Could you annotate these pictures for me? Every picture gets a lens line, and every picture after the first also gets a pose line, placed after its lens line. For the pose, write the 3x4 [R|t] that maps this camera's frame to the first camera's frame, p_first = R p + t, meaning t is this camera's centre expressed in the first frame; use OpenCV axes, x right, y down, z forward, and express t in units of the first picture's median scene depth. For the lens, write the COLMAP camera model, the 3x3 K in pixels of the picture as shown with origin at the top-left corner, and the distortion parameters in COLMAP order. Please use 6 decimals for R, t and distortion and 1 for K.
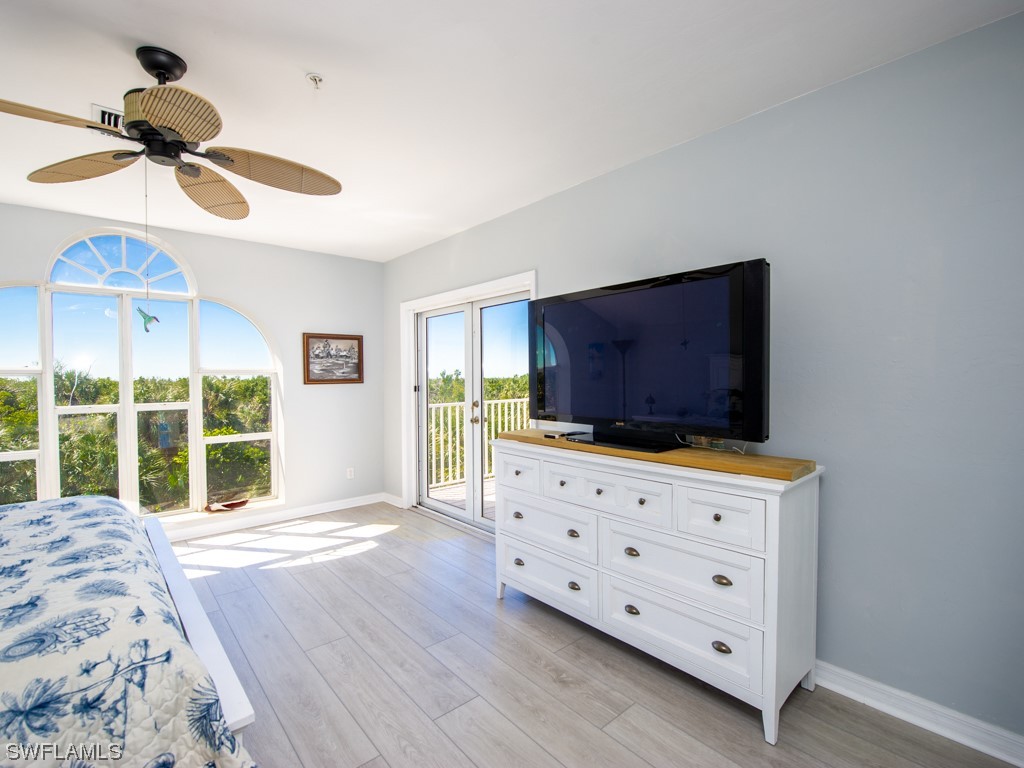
lens RADIAL K [[475.6, 0, 513.4], [0, 475.6, 382.8], [0, 0, 1]] dist [-0.011511, -0.003835]
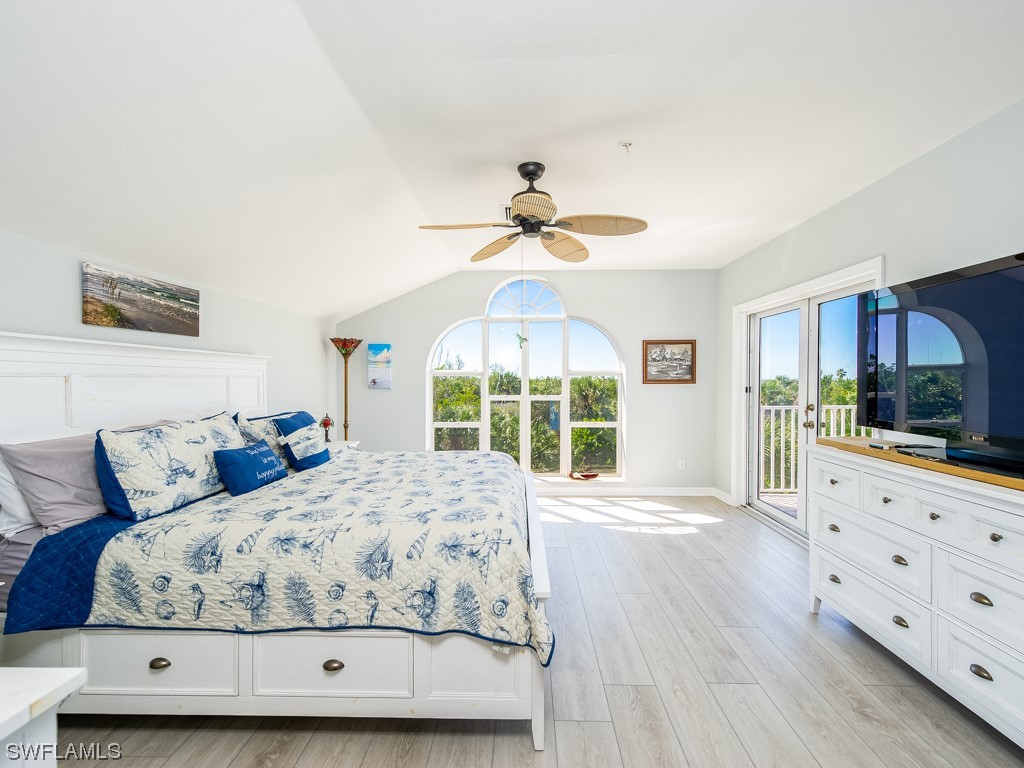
lens RADIAL K [[461.6, 0, 513.3], [0, 461.6, 381.0], [0, 0, 1]] dist [-0.003729, -0.003406]
pose [[0.728802, 0.010972, -0.684636, 0.180983], [-0.013921, 0.999902, 0.001205, -0.001015], [0.684583, 0.008653, 0.728884, -0.094751]]
